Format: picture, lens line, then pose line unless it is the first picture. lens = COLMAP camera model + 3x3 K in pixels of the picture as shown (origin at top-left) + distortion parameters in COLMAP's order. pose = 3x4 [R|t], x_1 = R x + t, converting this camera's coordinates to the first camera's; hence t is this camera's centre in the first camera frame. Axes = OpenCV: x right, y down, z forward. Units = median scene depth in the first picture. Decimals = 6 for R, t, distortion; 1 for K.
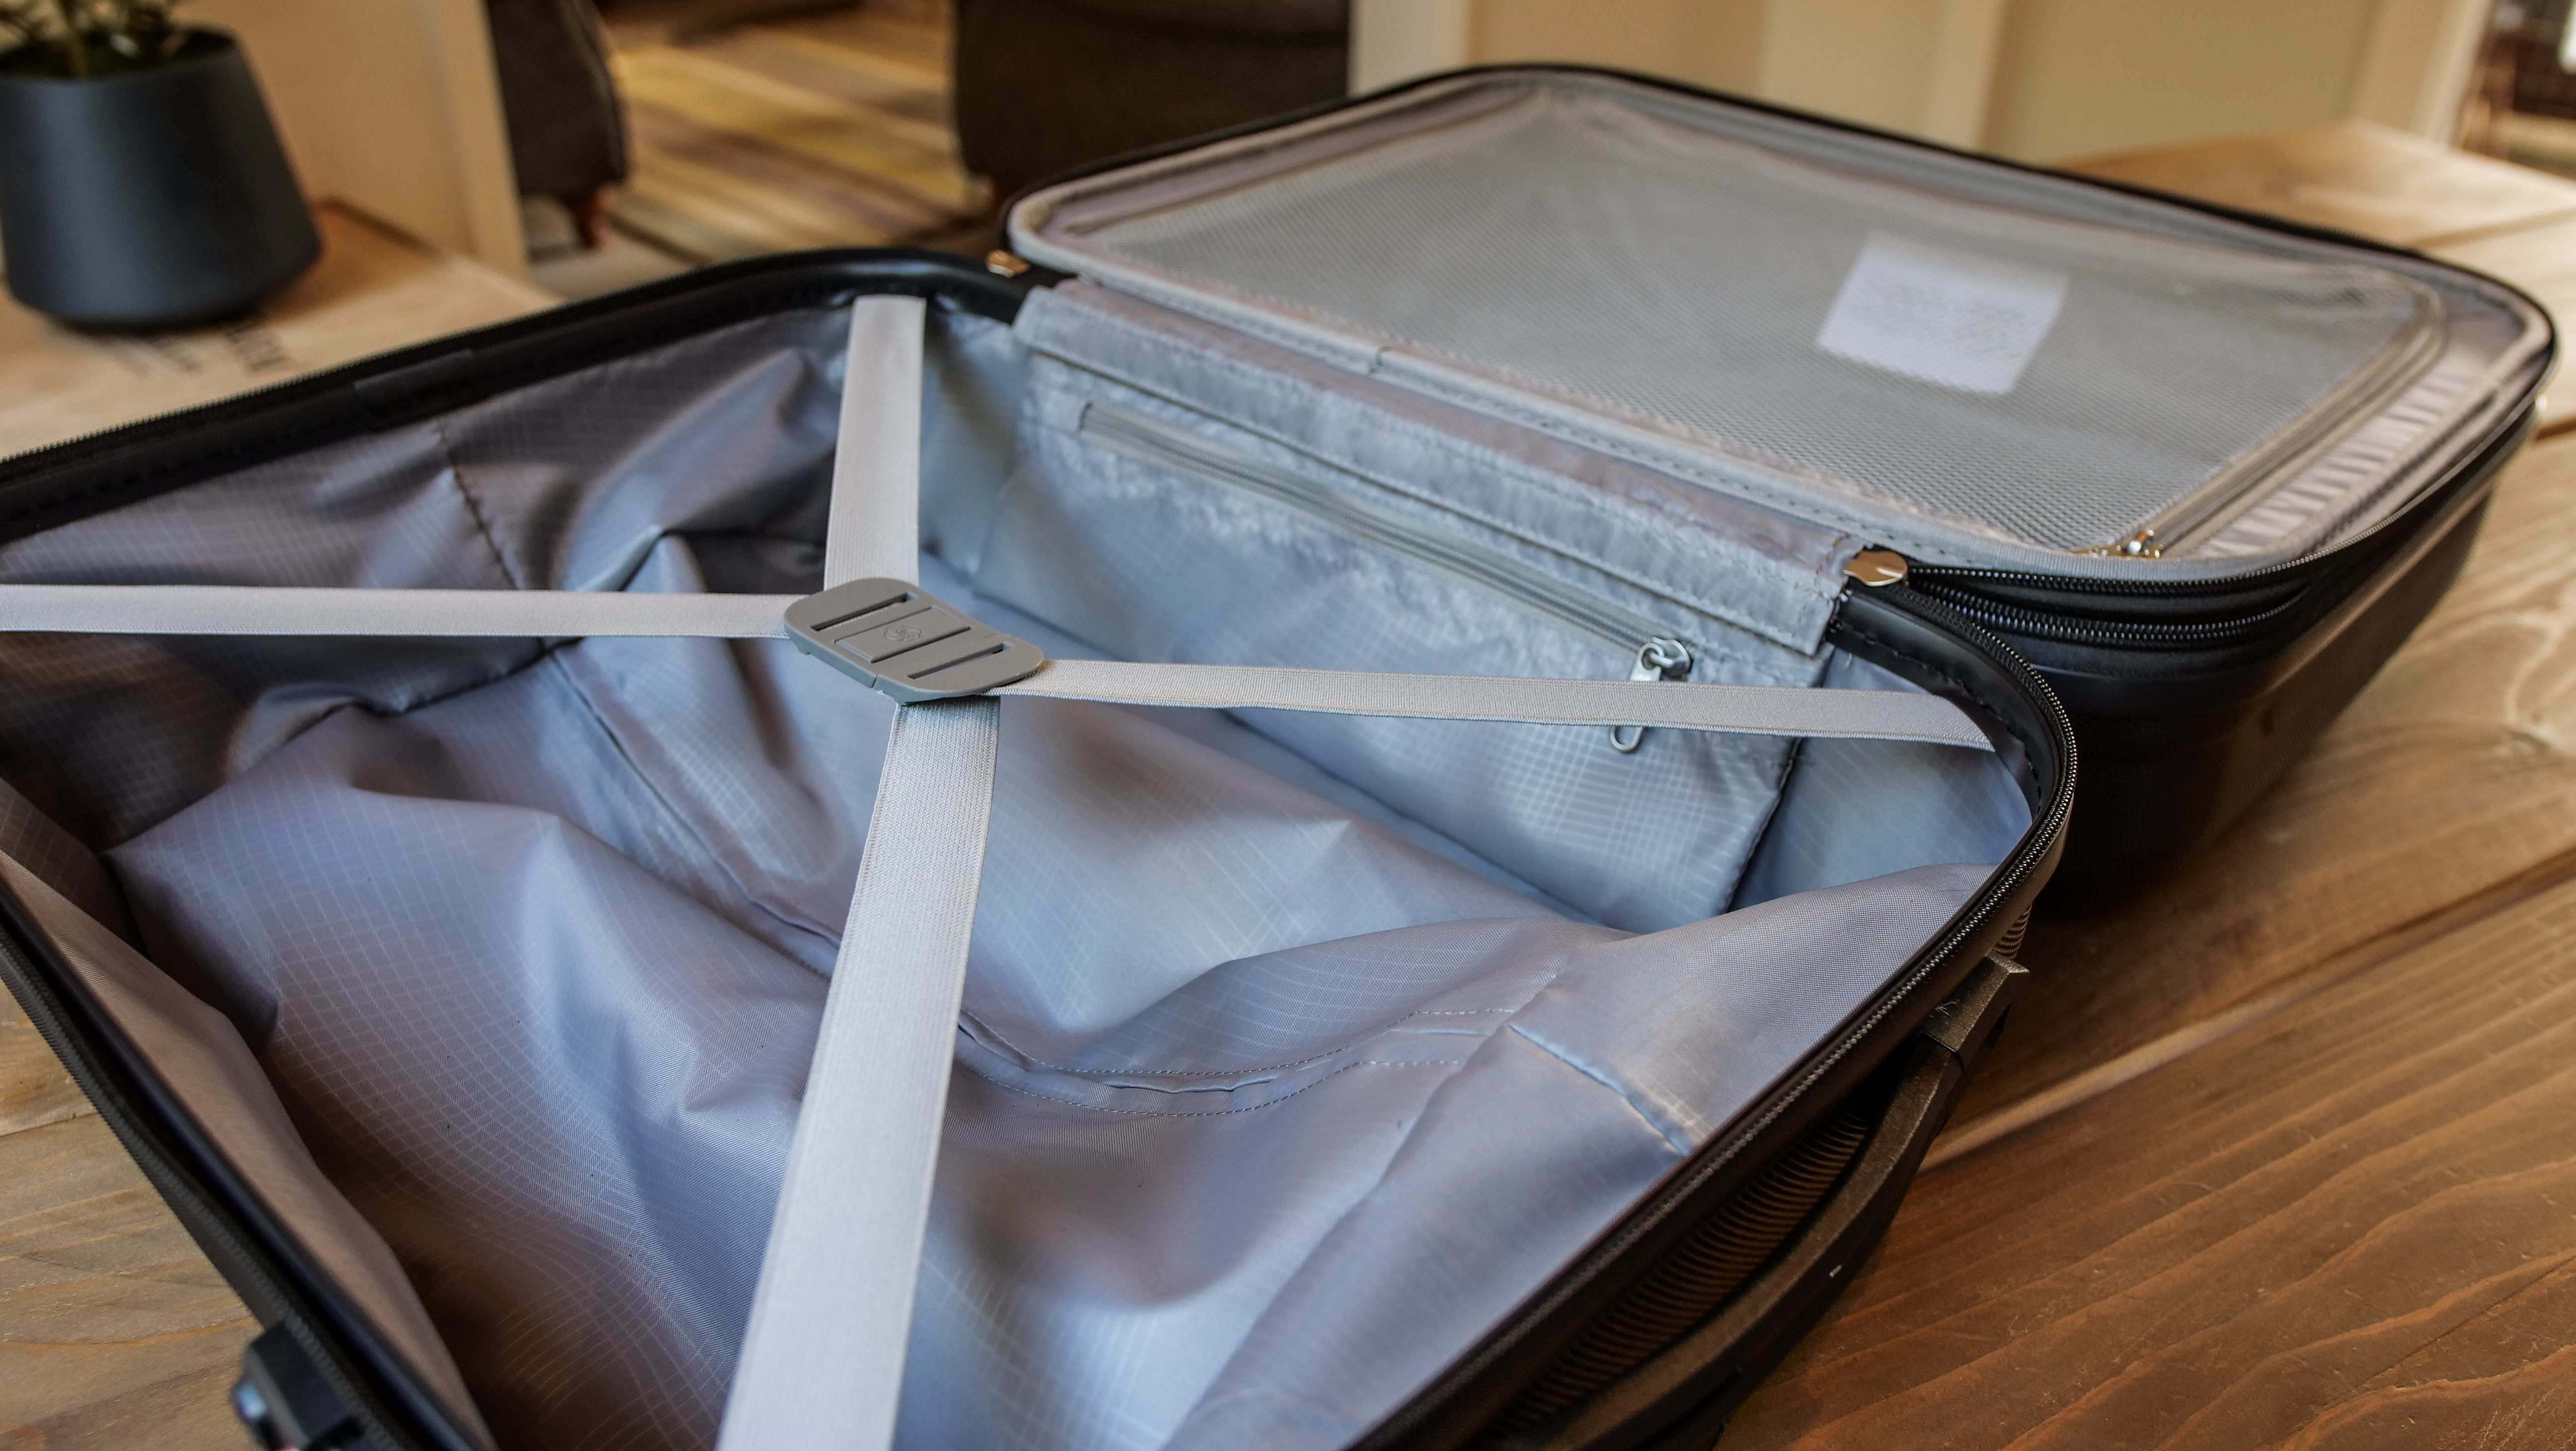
lens RADIAL K [[2024.4, 0, 1288.0], [0, 2024.4, 725.5], [0, 0, 1]] dist [-0.000065, 0.000037]
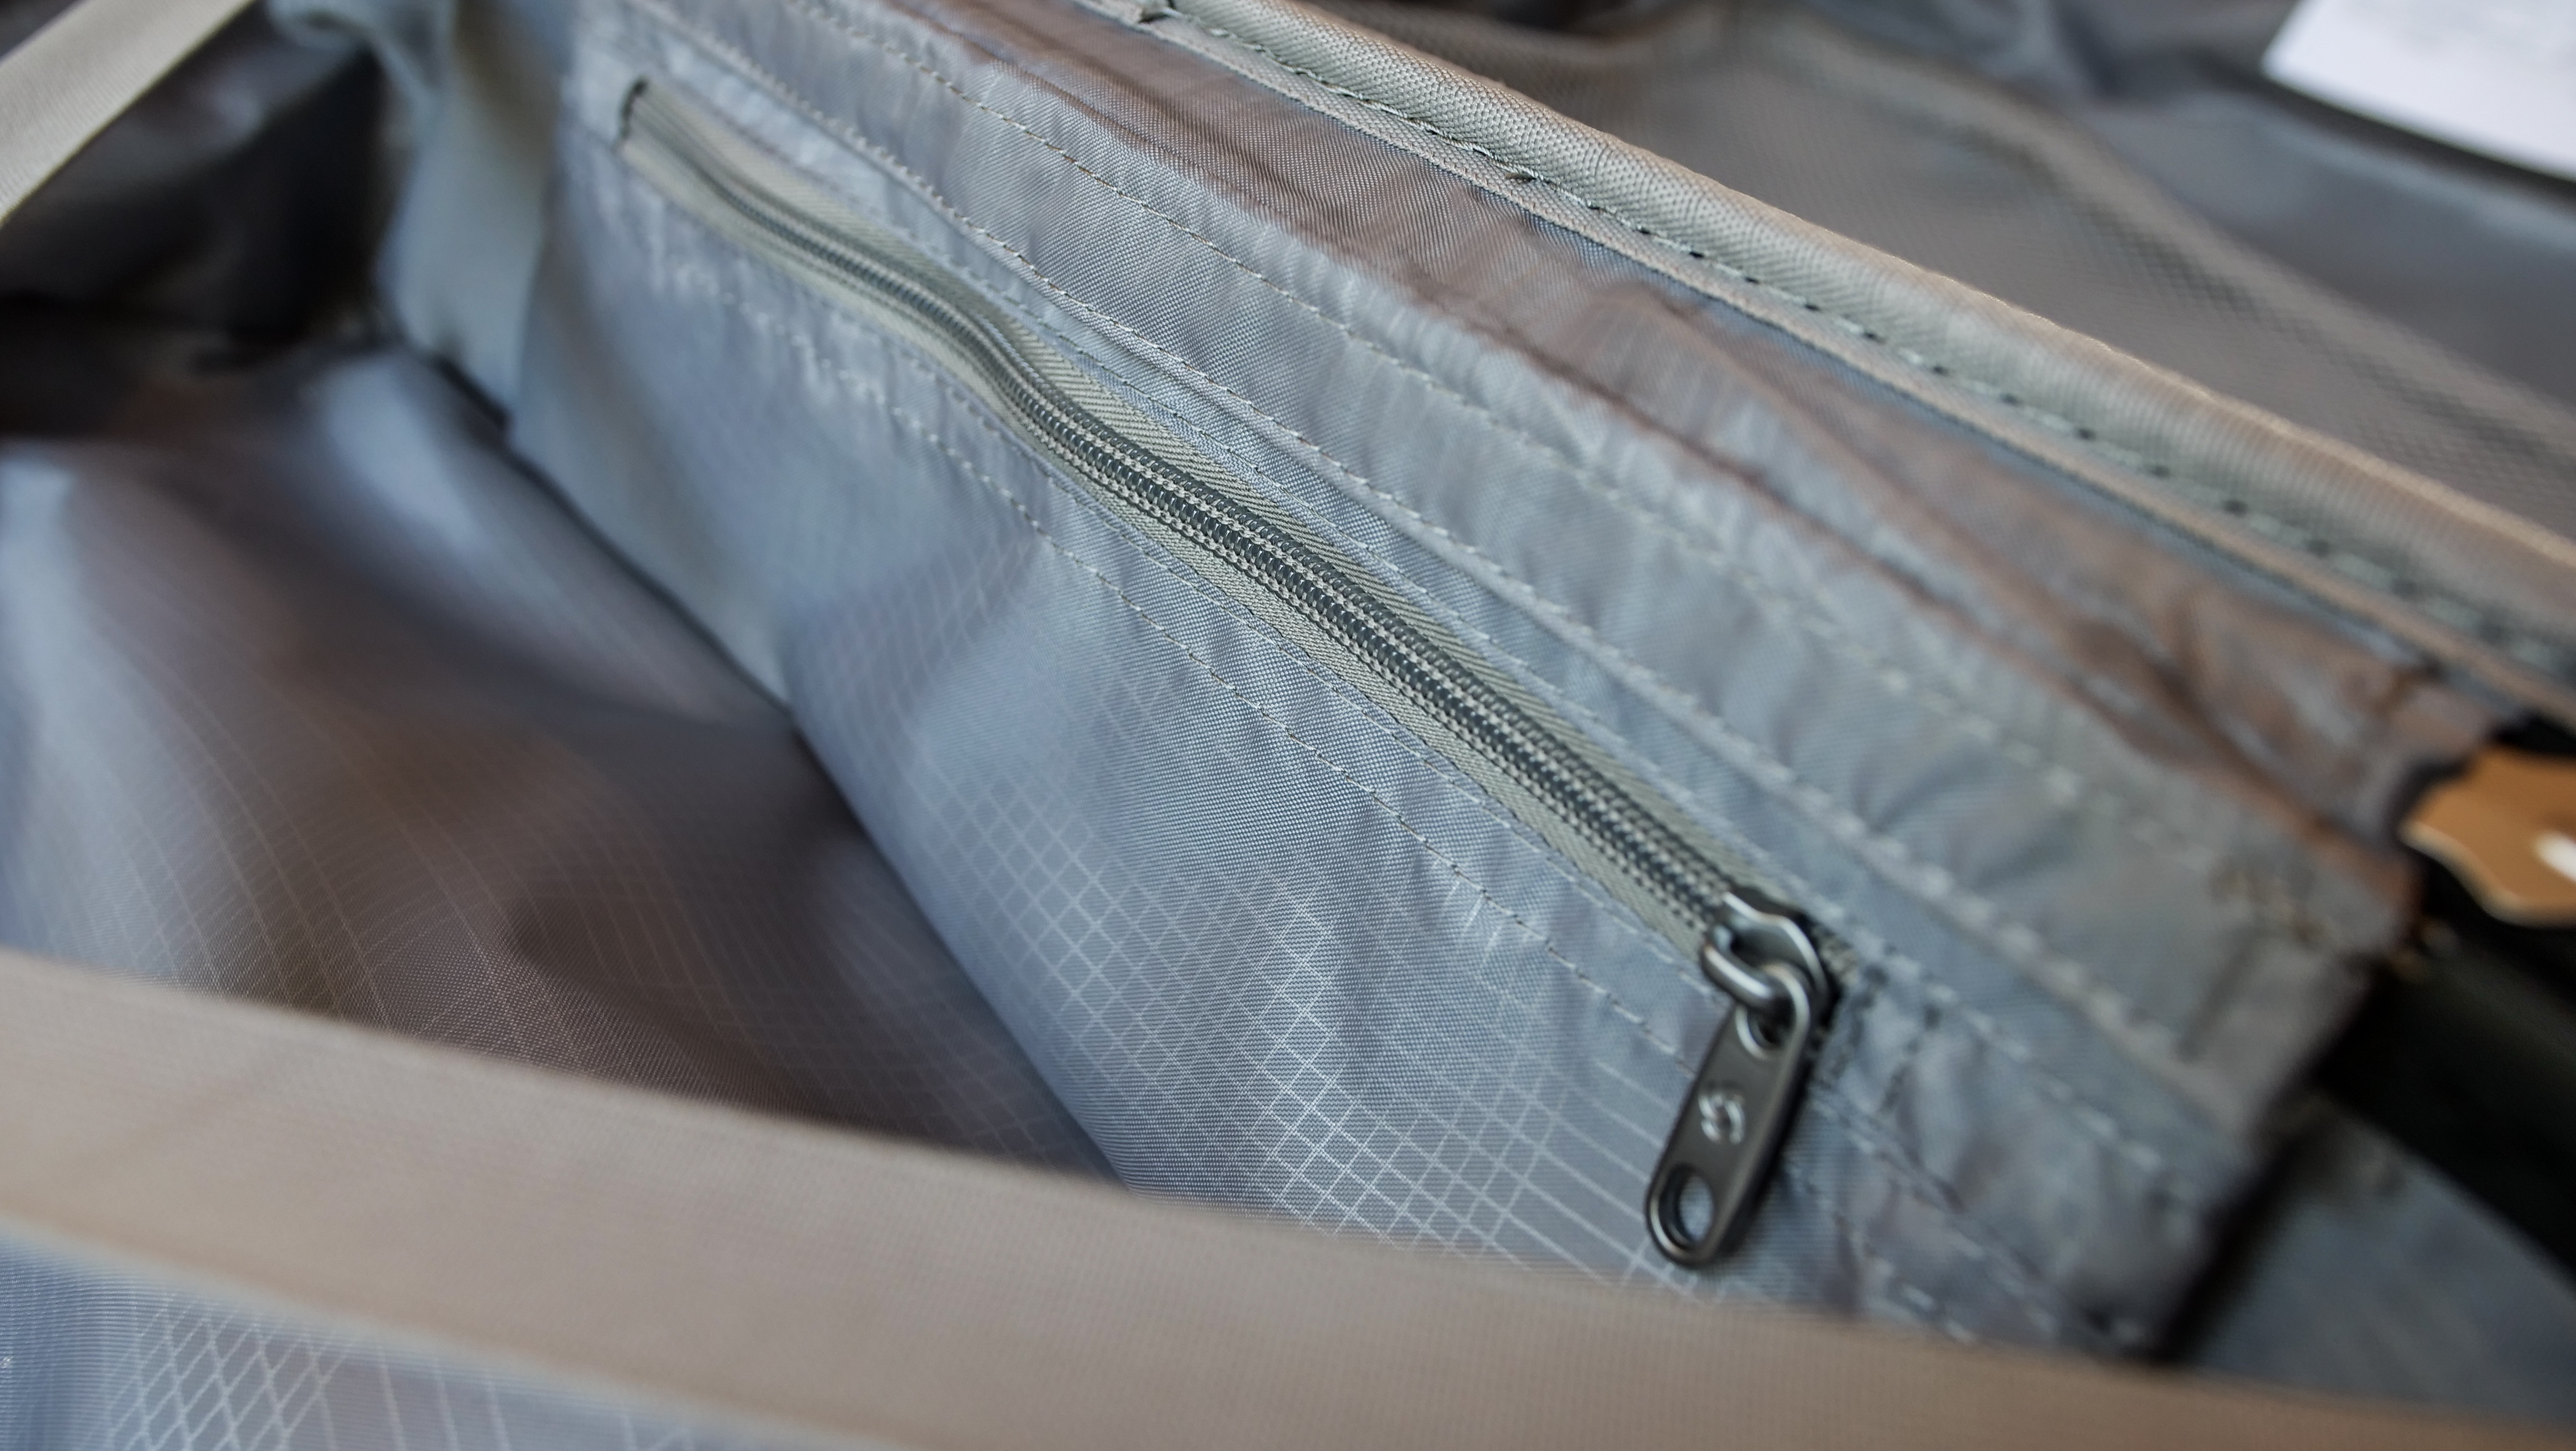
lens RADIAL K [[2111.7, 0, 1288.0], [0, 2111.7, 725.5], [0, 0, 1]] dist [-0.062489, -0.001769]
pose [[0.987628, 0.076626, -0.136818, 0.144064], [-0.057398, 0.988581, 0.139332, -0.103368], [0.145932, -0.129755, 0.980748, 0.623103]]
